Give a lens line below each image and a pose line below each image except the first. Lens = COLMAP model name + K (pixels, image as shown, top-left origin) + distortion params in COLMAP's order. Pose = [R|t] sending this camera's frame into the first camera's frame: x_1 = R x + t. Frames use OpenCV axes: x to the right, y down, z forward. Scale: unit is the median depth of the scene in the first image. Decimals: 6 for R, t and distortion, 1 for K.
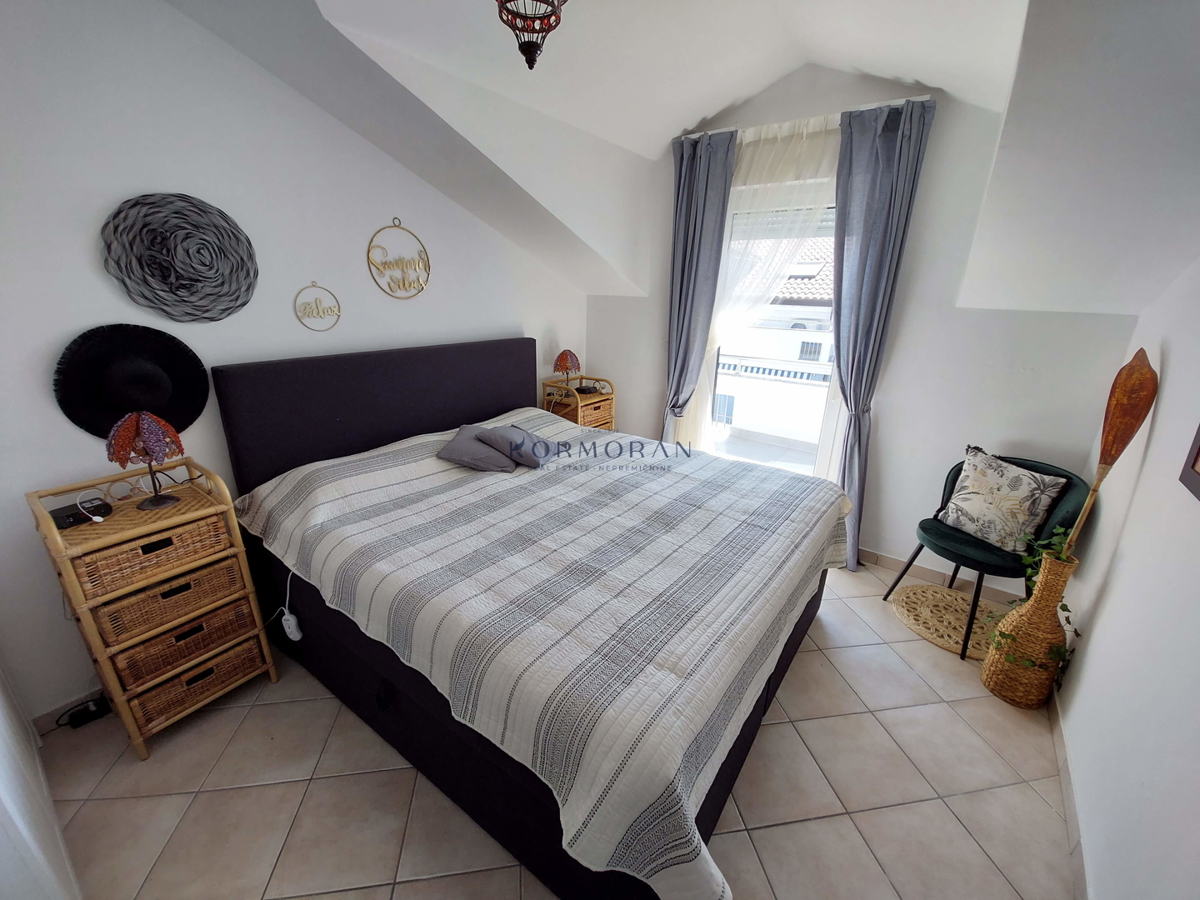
lens RADIAL K [[484.3, 0, 600.7], [0, 484.3, 453.0], [0, 0, 1]] dist [-0.001140, -0.000317]
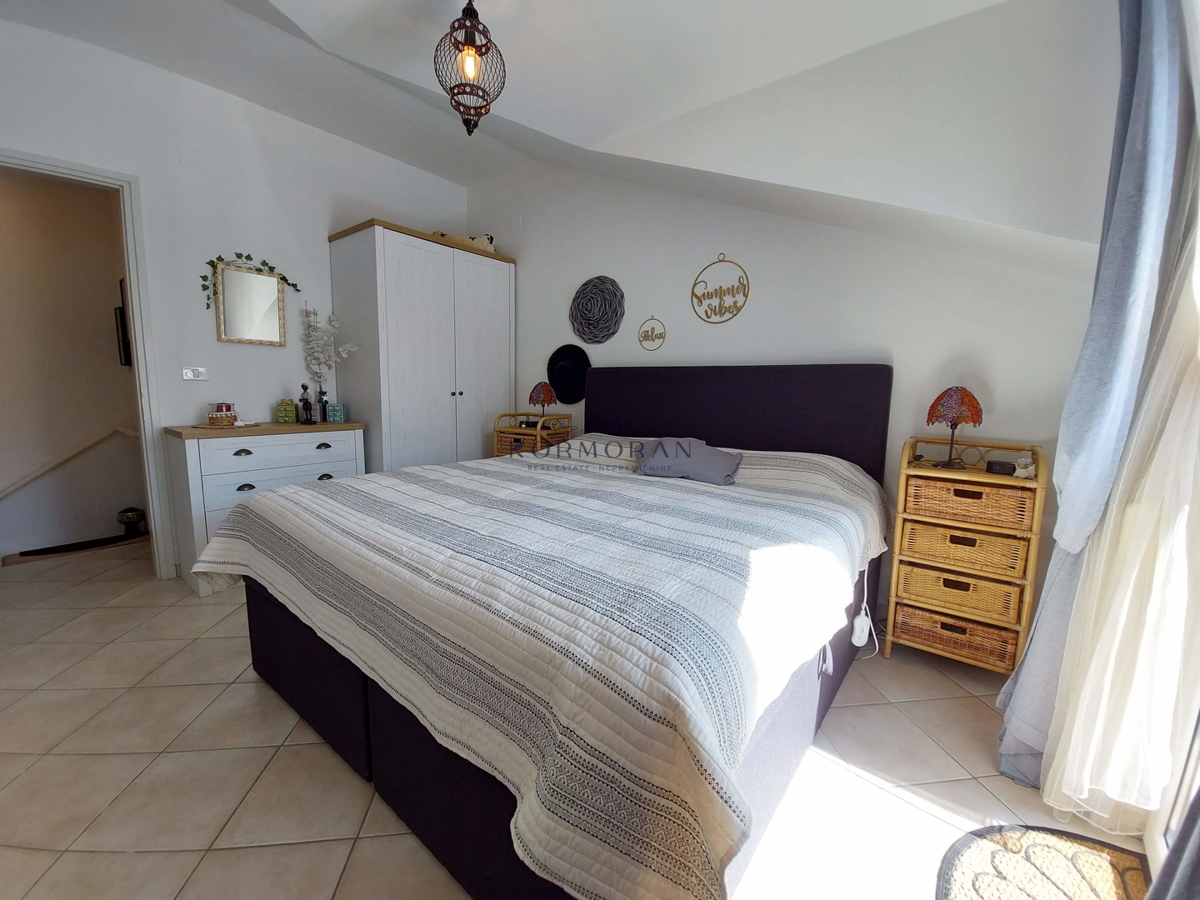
lens RADIAL K [[484.3, 0, 600.7], [0, 484.3, 453.0], [0, 0, 1]] dist [-0.001140, -0.000317]
pose [[-0.060424, 0.101050, -0.993045, 0.769858], [-0.349142, 0.929879, 0.115867, -0.083365], [0.935119, 0.353715, -0.020906, 0.924166]]
